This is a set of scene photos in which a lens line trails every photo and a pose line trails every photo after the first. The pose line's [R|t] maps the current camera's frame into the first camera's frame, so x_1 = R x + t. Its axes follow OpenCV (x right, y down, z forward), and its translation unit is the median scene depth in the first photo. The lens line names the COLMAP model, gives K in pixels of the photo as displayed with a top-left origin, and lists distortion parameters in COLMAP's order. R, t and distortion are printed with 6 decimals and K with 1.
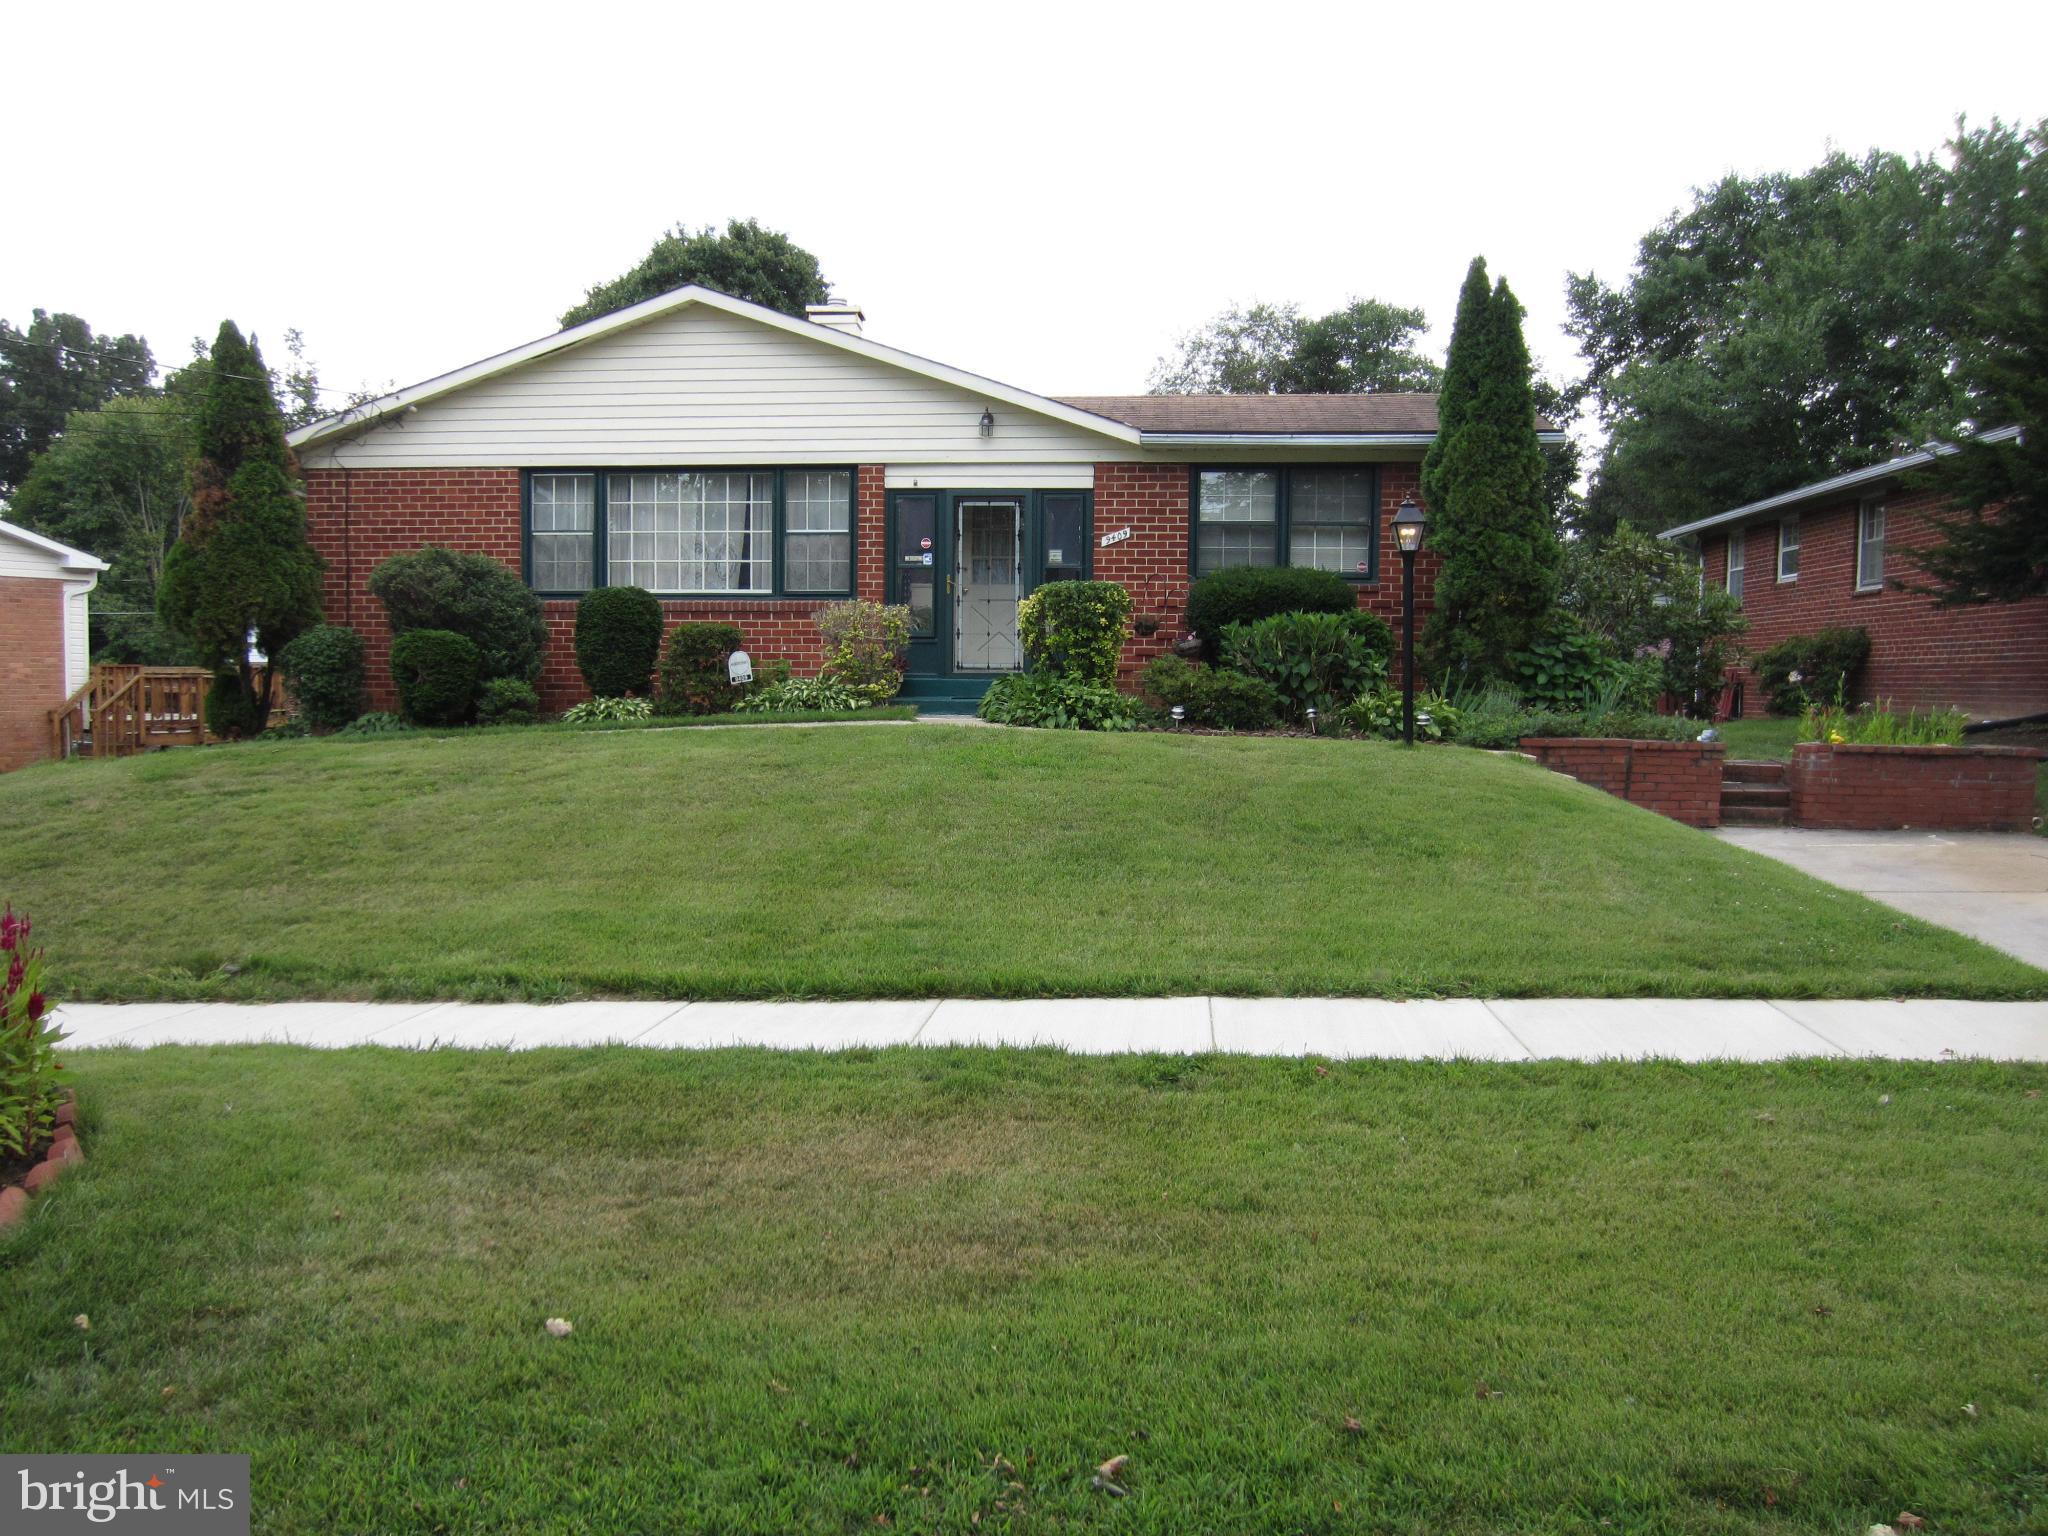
lens RADIAL K [[1608.5, 0, 995.7], [0, 1608.5, 768.2], [0, 0, 1]] dist [-0.052022, 0.032441]
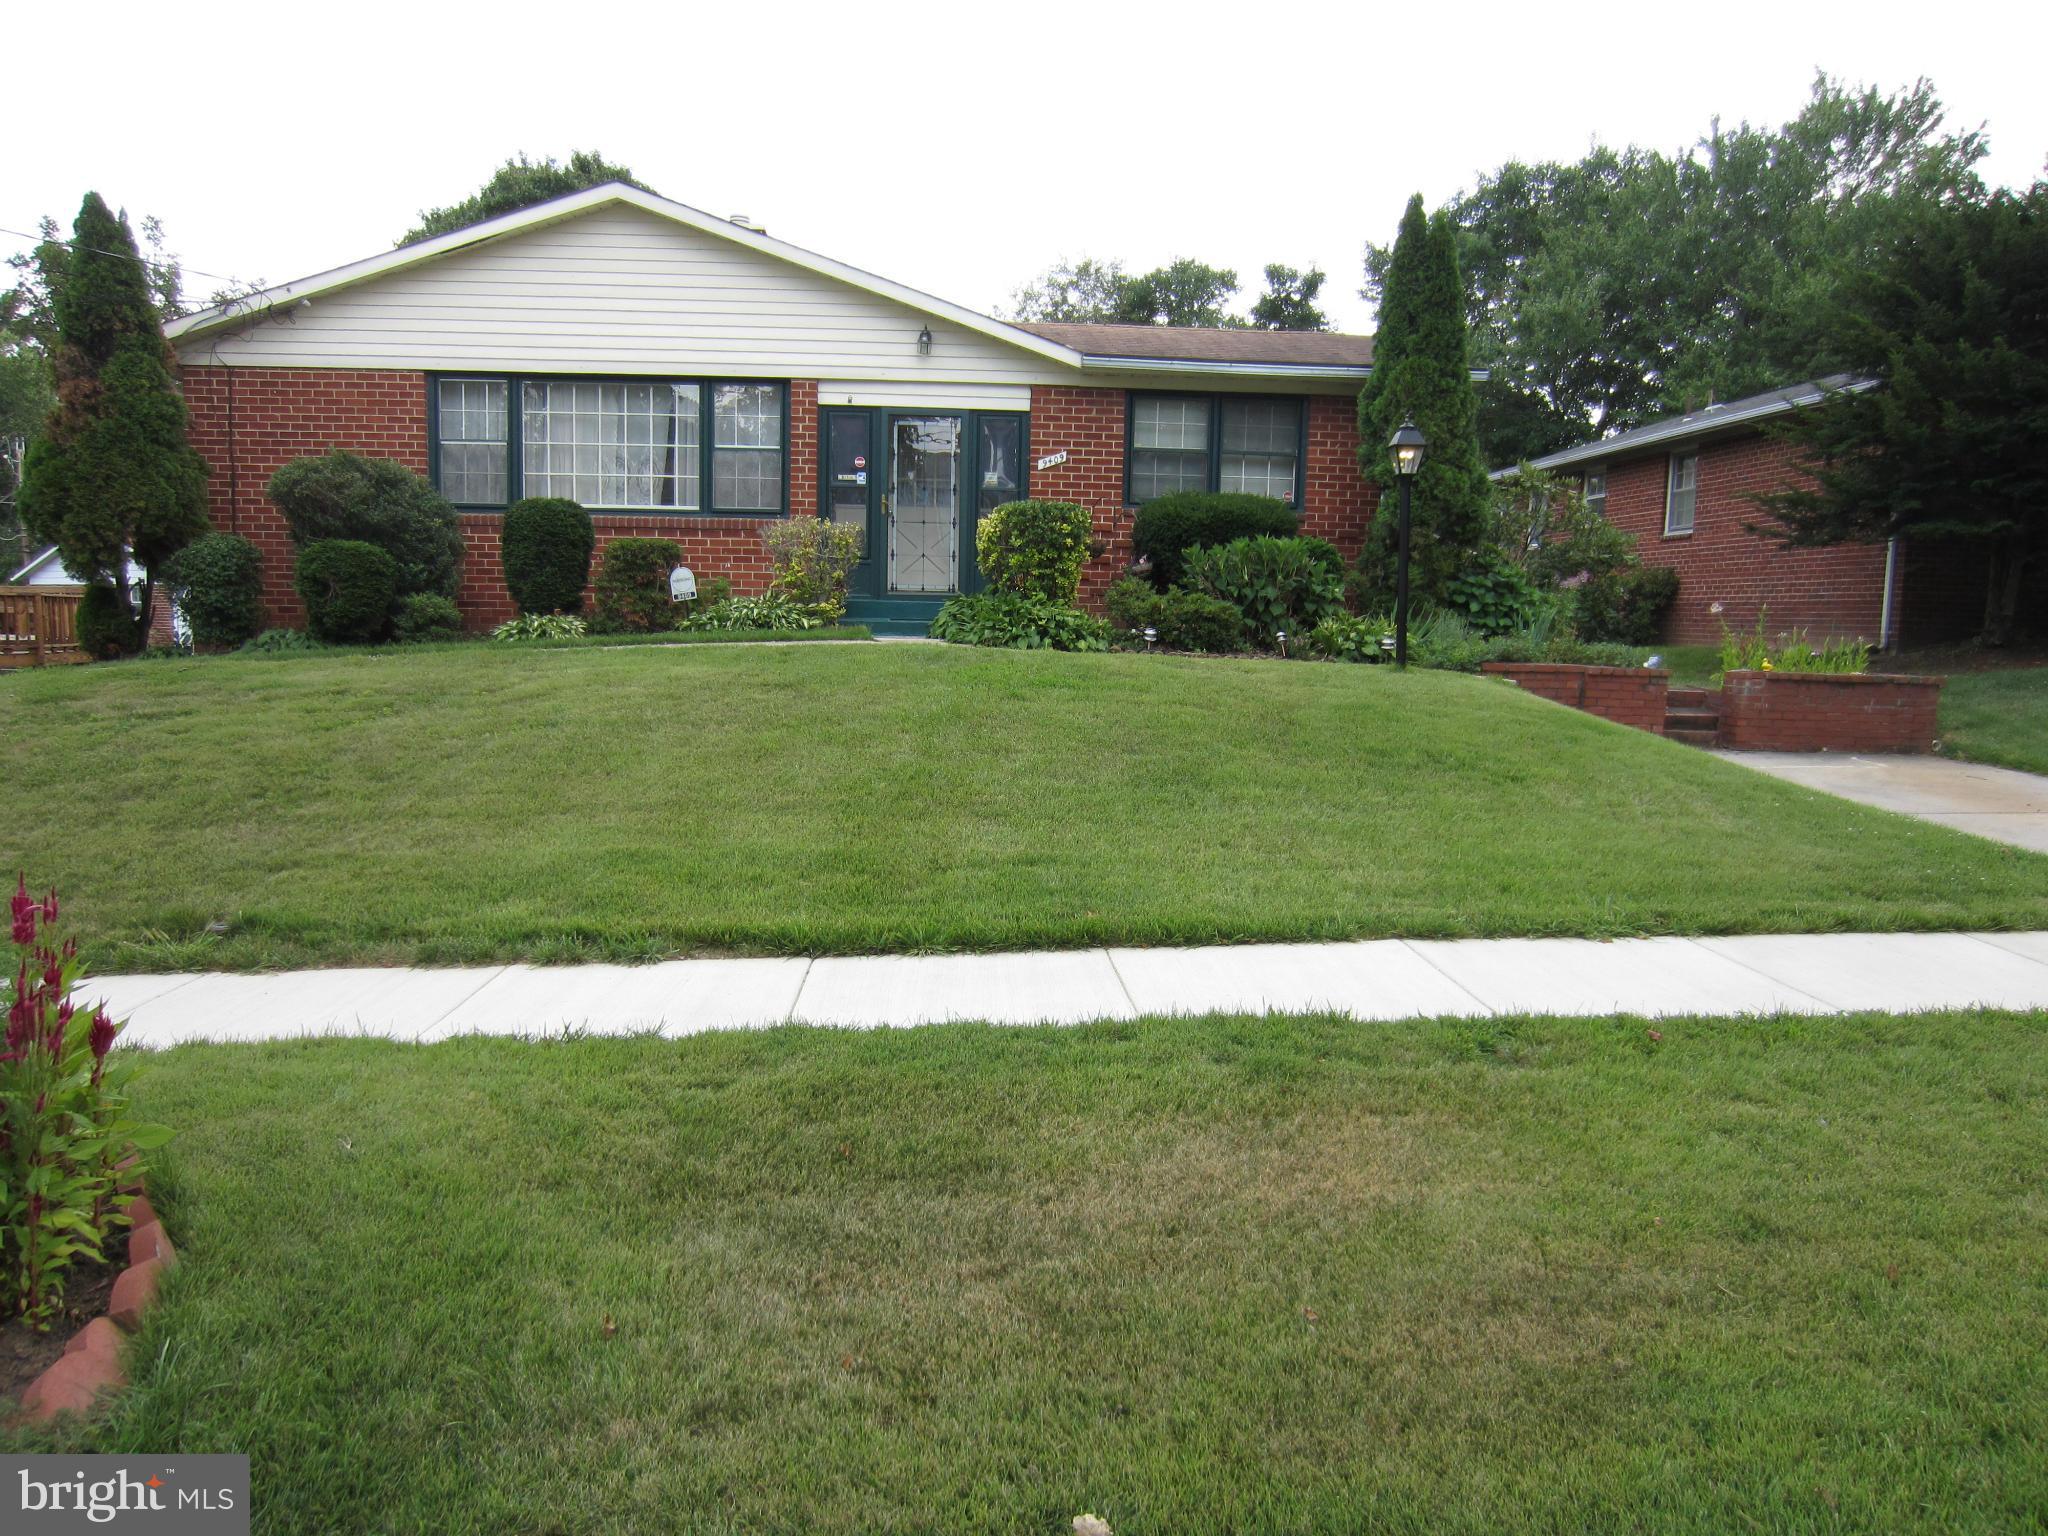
lens RADIAL K [[1443.8, 0, 1005.8], [0, 1443.8, 772.7], [0, 0, 1]] dist [-0.046691, 0.023191]
pose [[0.988047, -0.004728, 0.154081, -0.117567], [-0.003728, 0.998505, 0.054542, 0.002378], [-0.154108, -0.054465, 0.986552, 0.130828]]
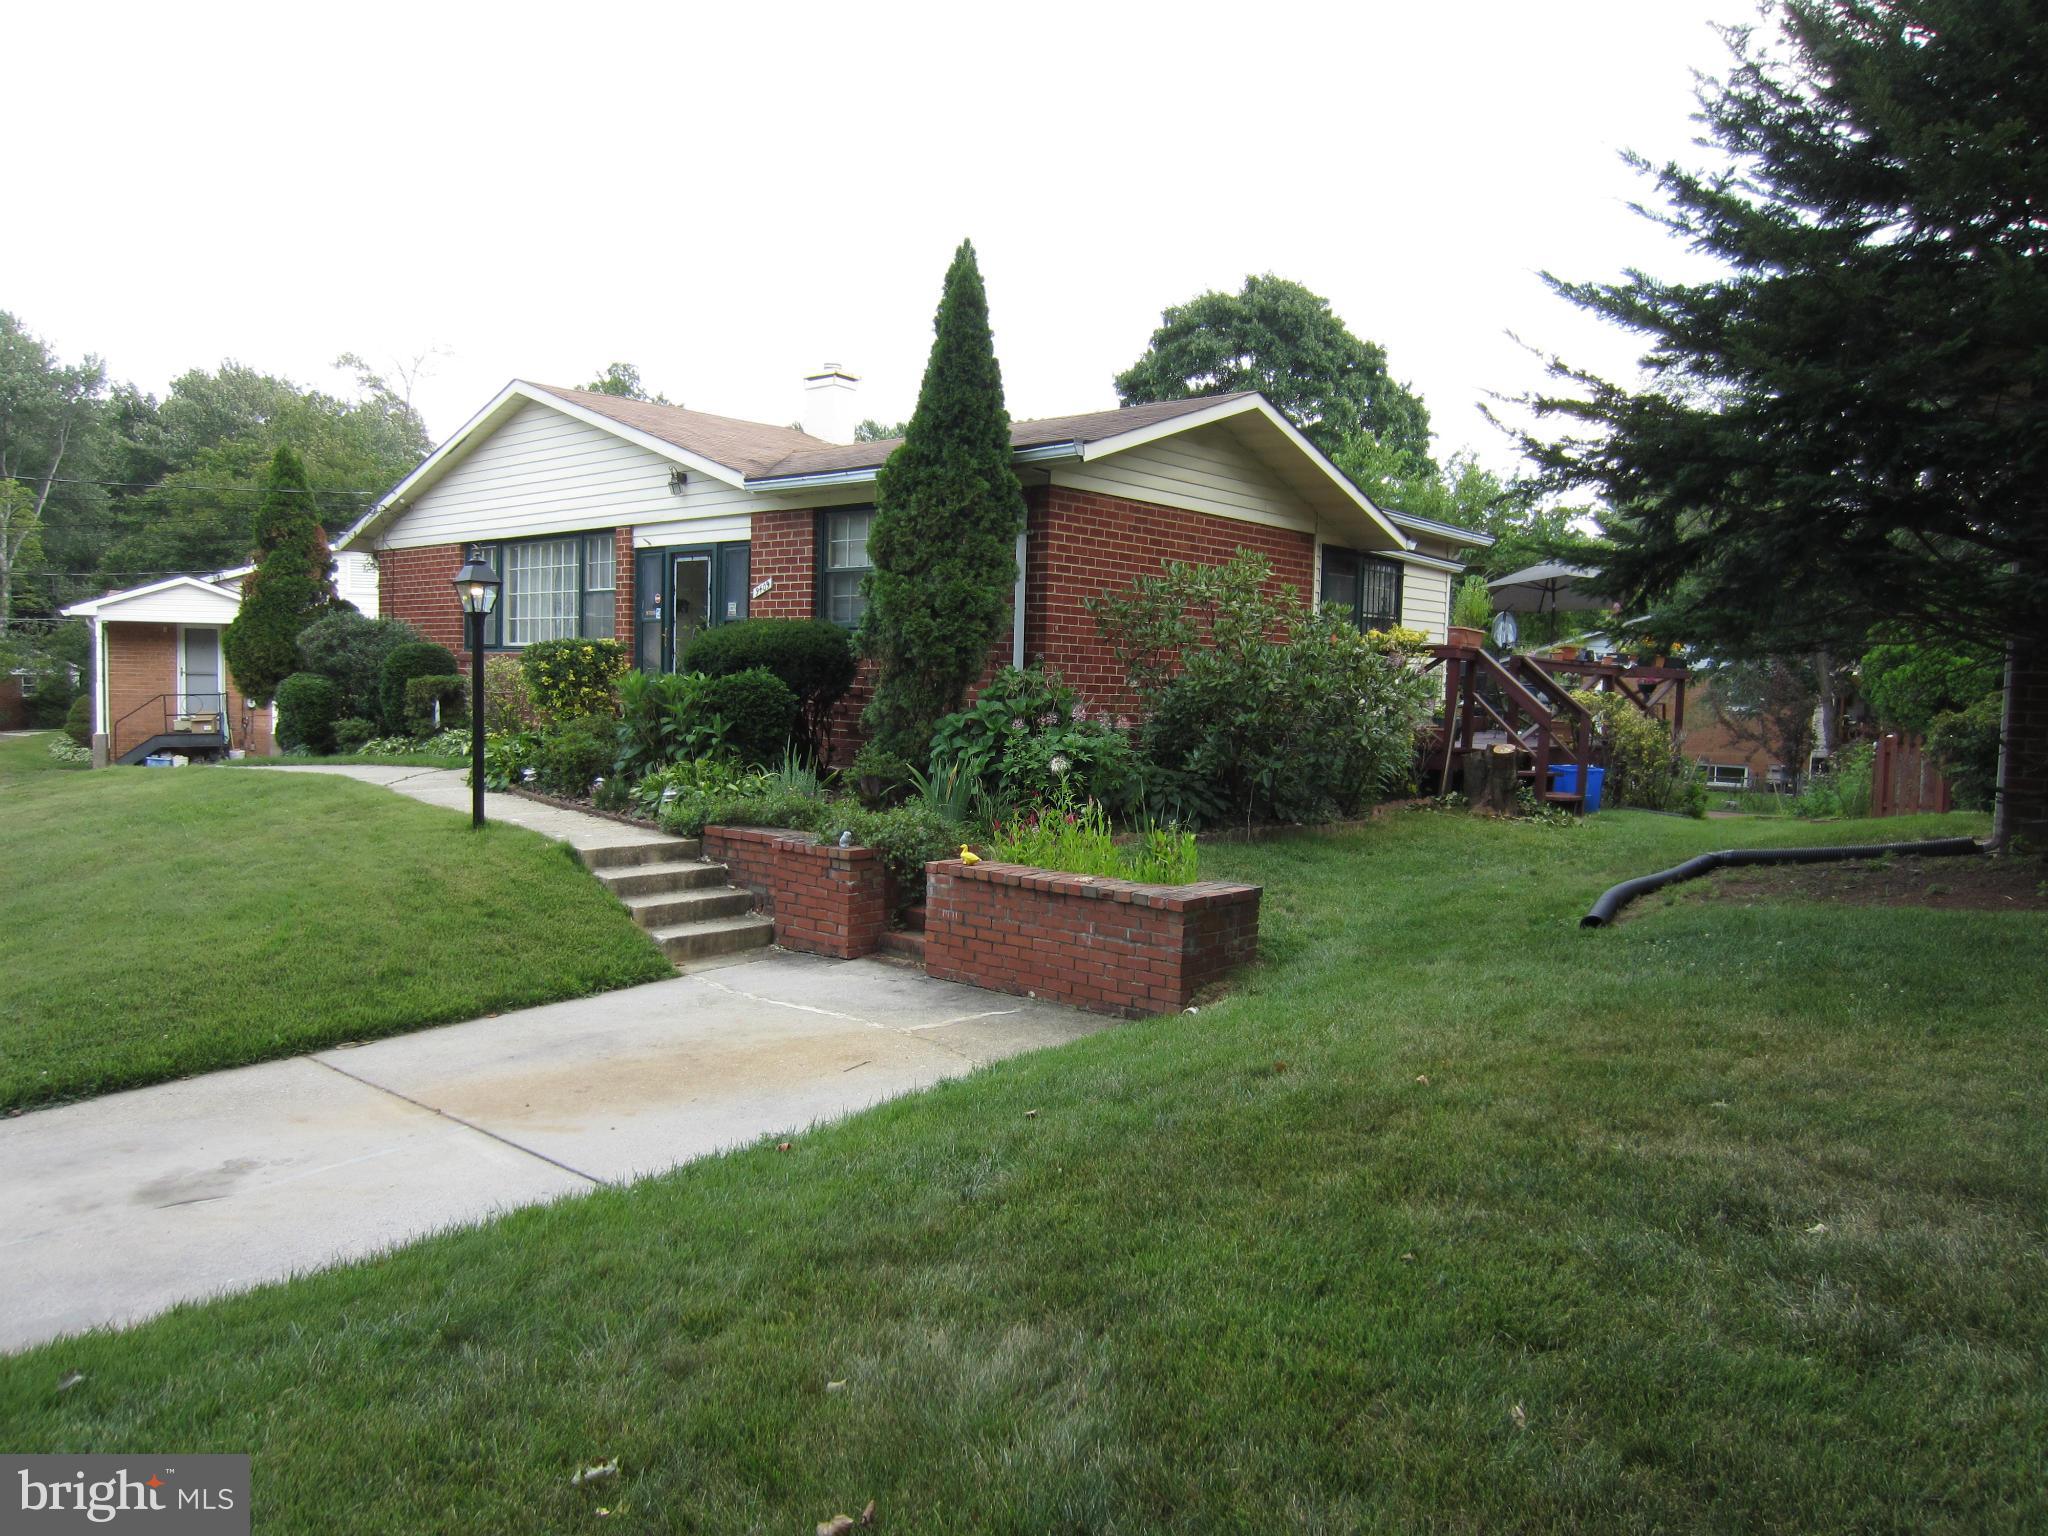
lens RADIAL K [[1443.8, 0, 1037.1], [0, 1443.8, 769.0], [0, 0, 1]] dist [-0.046691, 0.023191]
pose [[0.818380, 0.045131, -0.572903, 0.901131], [-0.046525, 0.998842, 0.012225, -0.065640], [0.572791, 0.016649, 0.819532, 0.473451]]
